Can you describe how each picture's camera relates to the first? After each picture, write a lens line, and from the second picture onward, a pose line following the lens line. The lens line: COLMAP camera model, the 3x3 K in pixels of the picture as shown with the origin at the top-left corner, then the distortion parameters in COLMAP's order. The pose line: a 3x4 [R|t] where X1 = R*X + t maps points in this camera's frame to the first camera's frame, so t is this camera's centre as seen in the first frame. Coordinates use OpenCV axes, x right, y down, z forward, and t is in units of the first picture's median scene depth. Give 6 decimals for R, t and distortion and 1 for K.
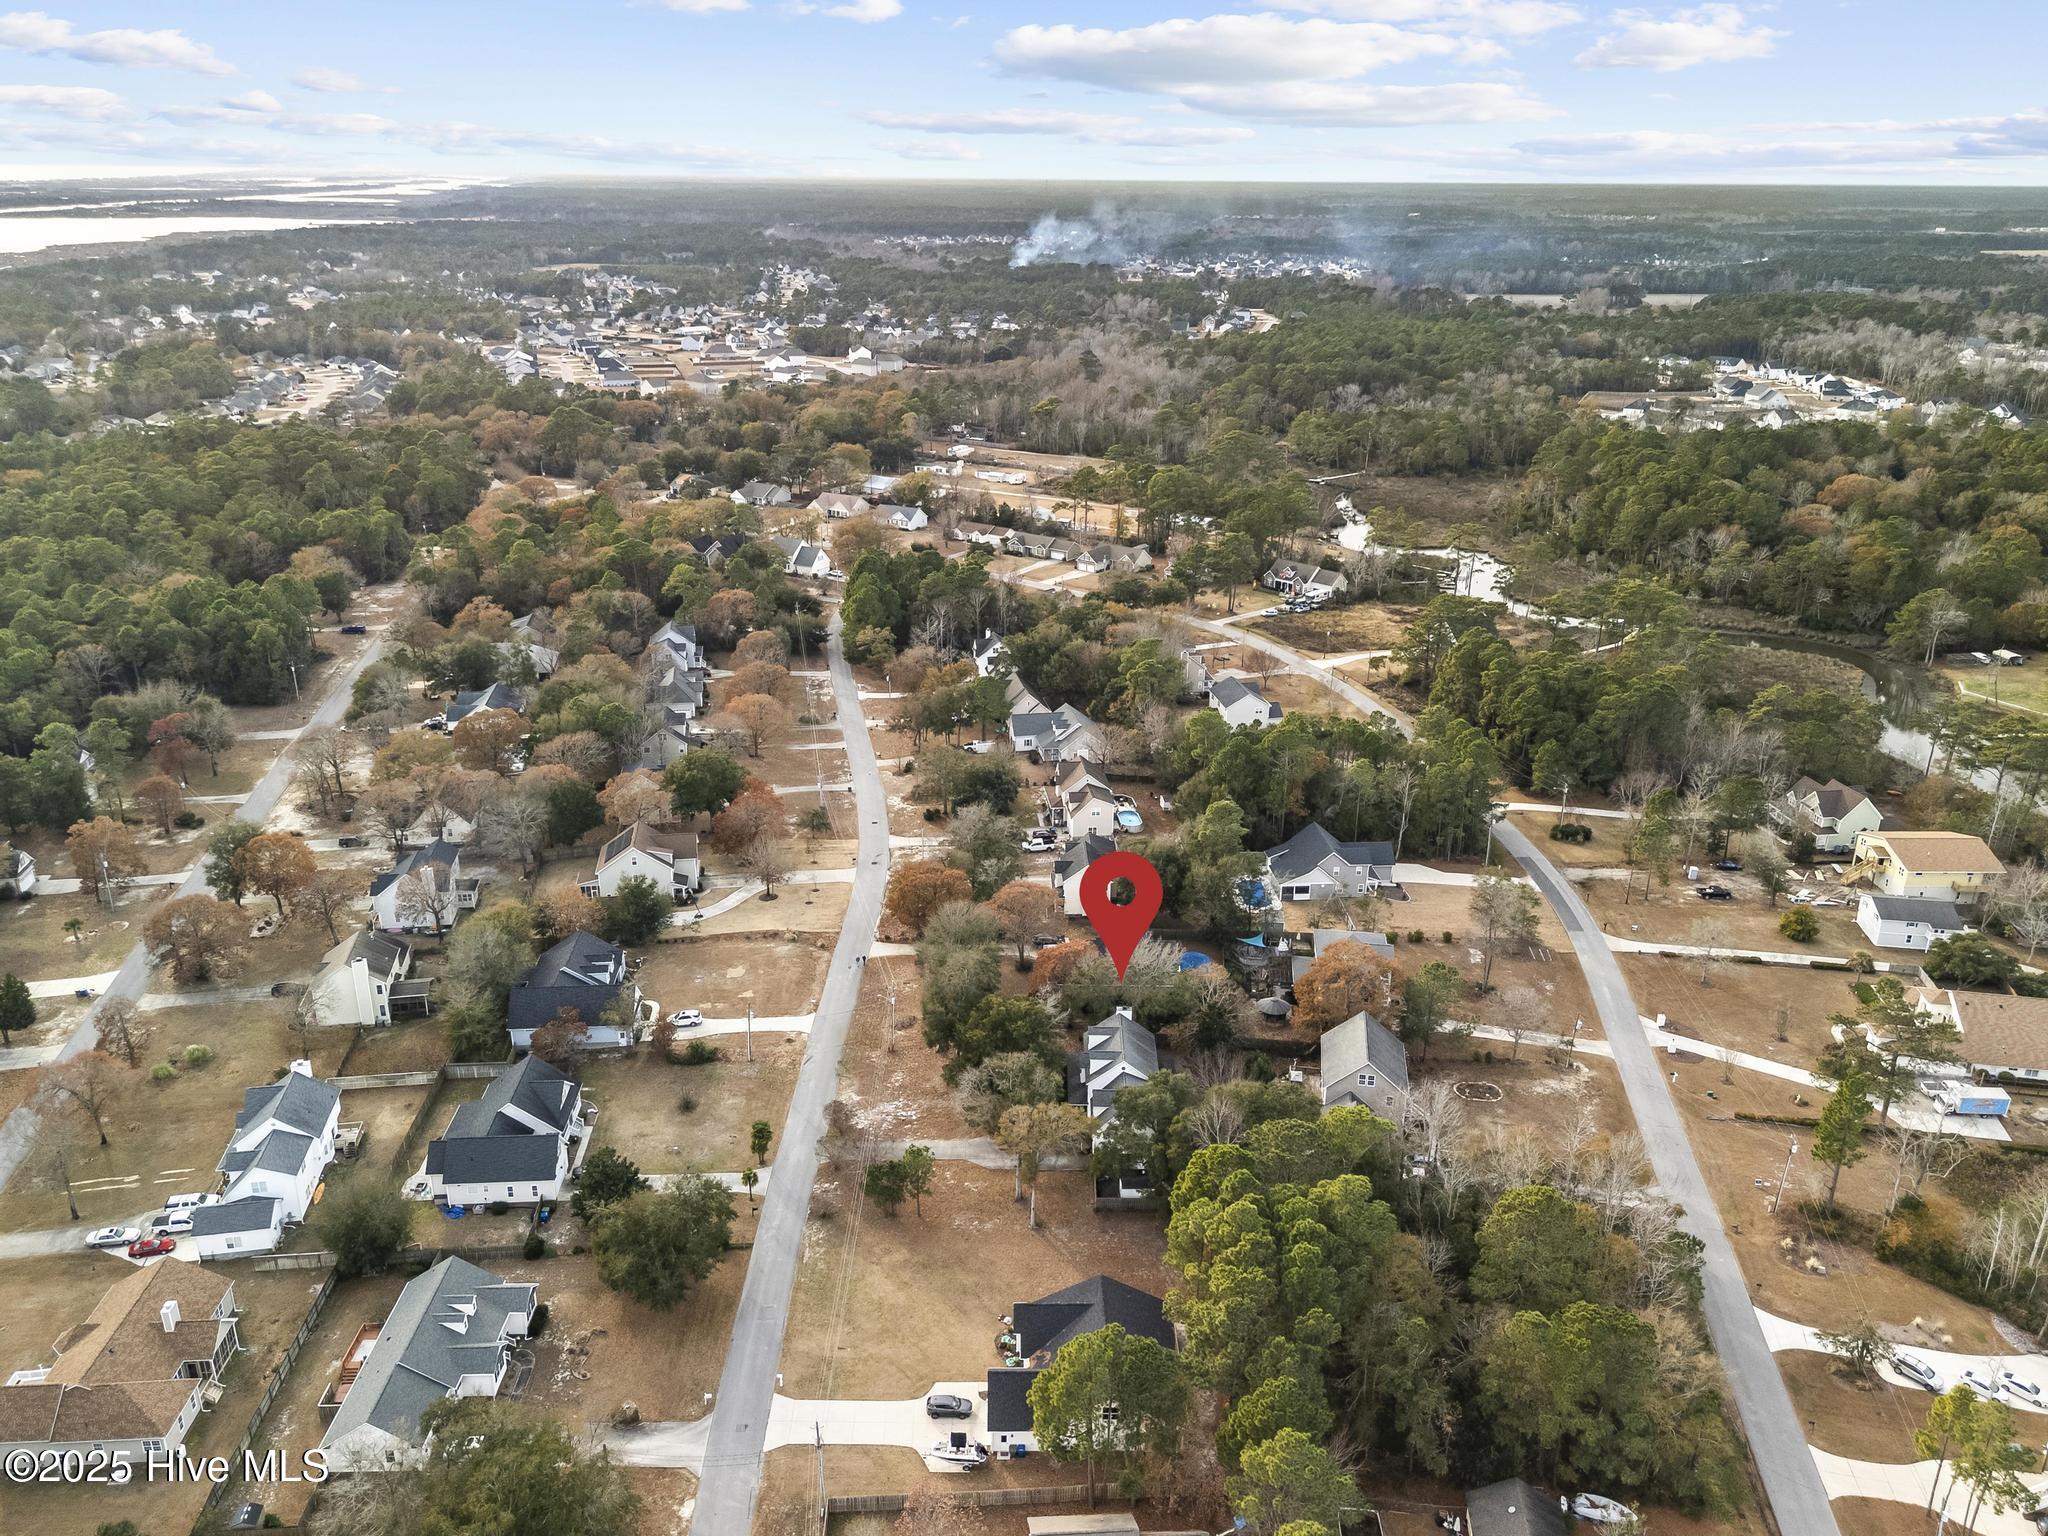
lens RADIAL K [[1490.5, 0, 999.1], [0, 1490.5, 761.1], [0, 0, 1]] dist [0.063621, -0.056533]
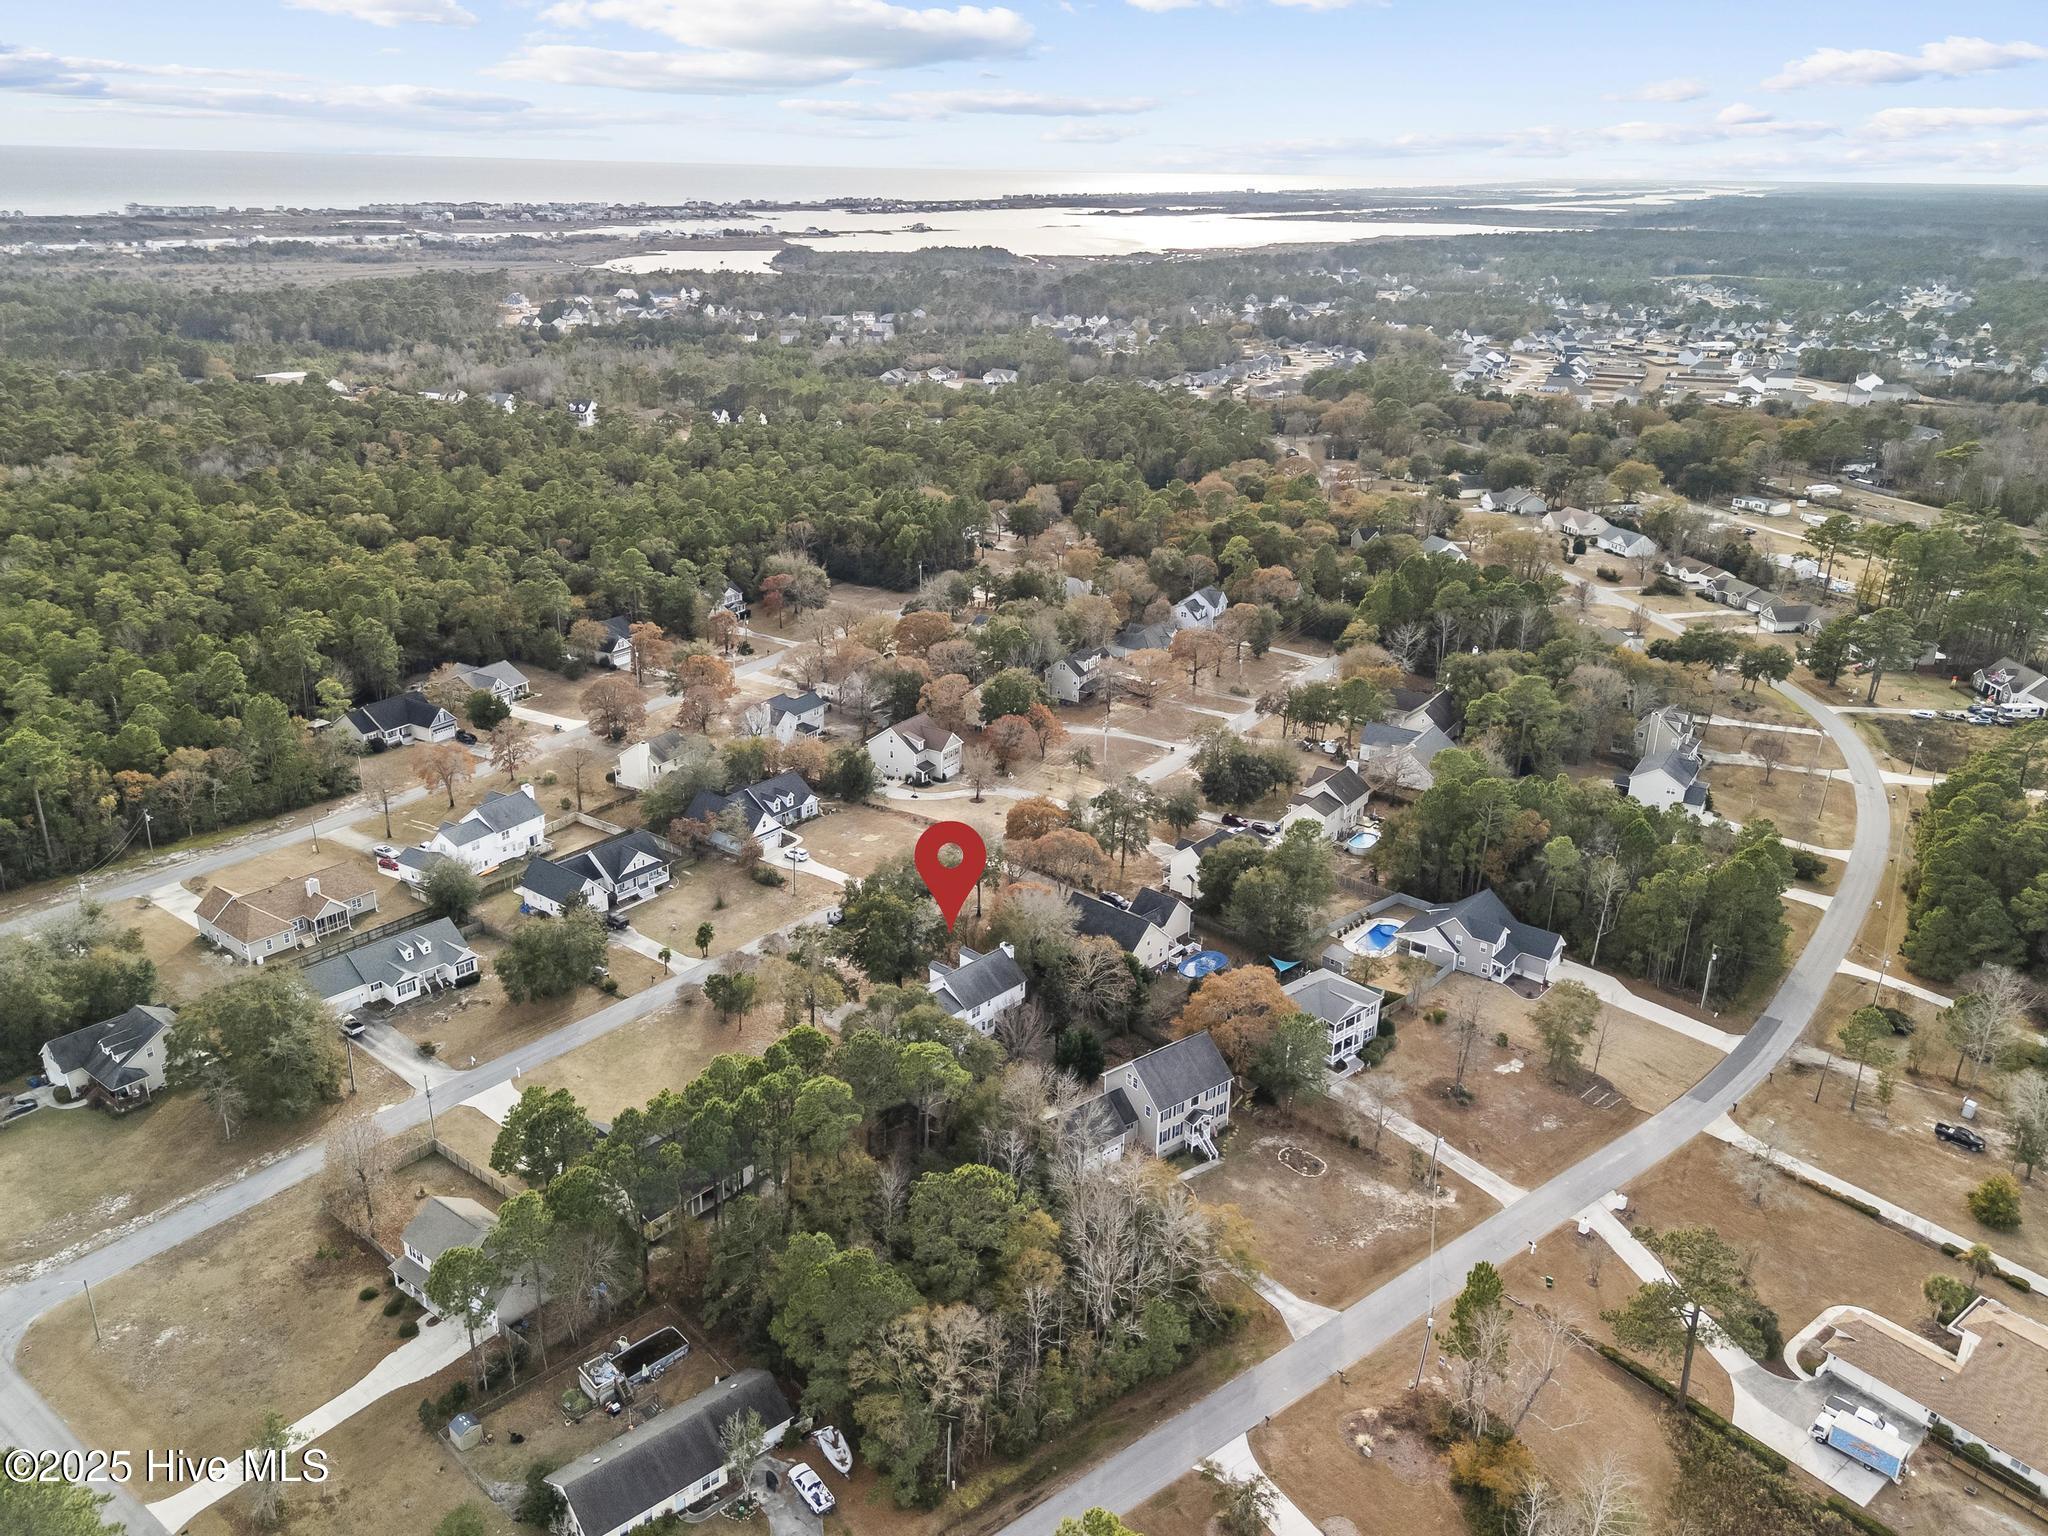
lens RADIAL K [[1490.5, 0, 1023.7], [0, 1490.5, 766.9], [0, 0, 1]] dist [0.063621, -0.056533]
pose [[0.755238, 0.245318, -0.607812, 0.545852], [-0.246478, 0.965550, 0.083442, -0.035827], [0.607343, 0.086794, 0.789685, 0.129994]]
